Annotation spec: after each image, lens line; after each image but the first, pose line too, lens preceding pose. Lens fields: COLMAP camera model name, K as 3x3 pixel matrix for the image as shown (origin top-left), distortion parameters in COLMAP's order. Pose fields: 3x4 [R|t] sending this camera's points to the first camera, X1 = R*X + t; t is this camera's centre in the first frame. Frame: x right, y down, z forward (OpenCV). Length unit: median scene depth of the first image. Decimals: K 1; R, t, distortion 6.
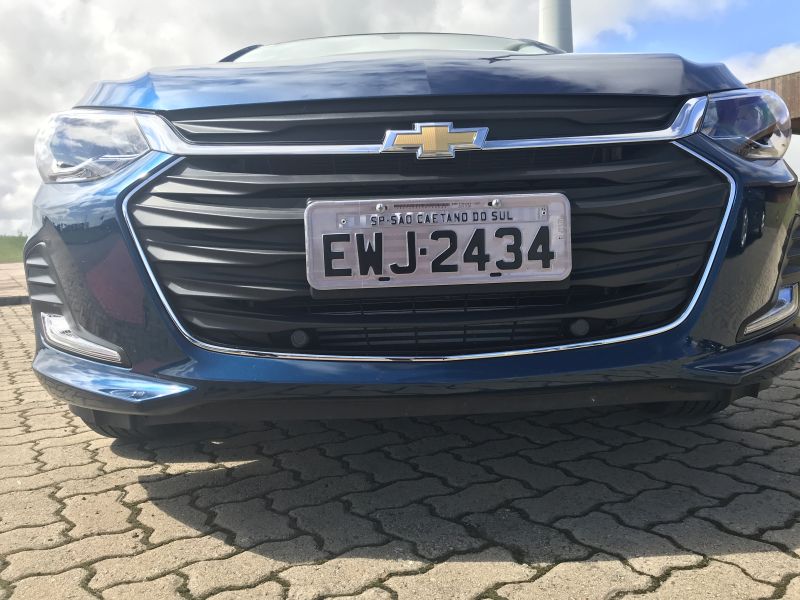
lens RADIAL K [[658.0, 0, 402.0], [0, 658.0, 297.7], [0, 0, 1]] dist [0.024935, -0.005970]
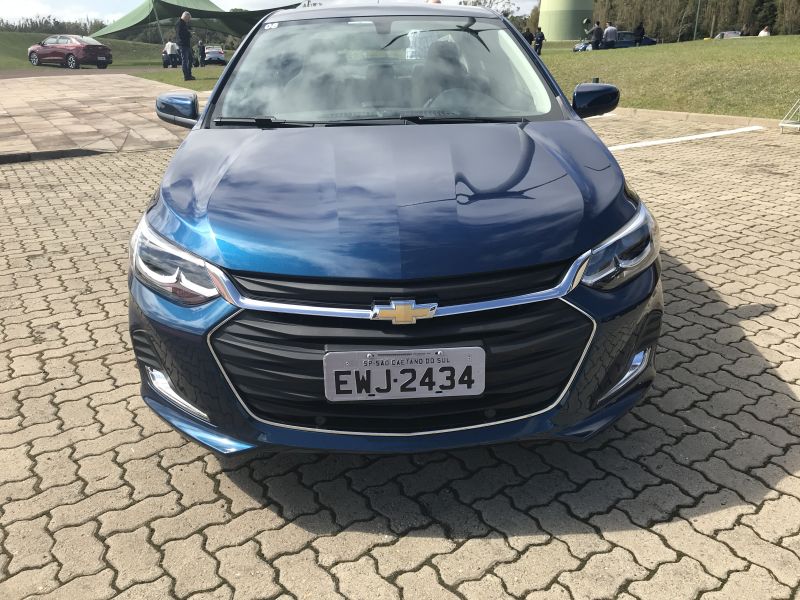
lens RADIAL K [[658.0, 0, 402.0], [0, 658.0, 297.7], [0, 0, 1]] dist [0.024935, -0.005970]
pose [[0.999846, 0.013671, 0.010984, 0.027855], [-0.016261, 0.957269, 0.288740, -0.738212], [-0.006568, -0.288874, 0.957344, -0.517775]]
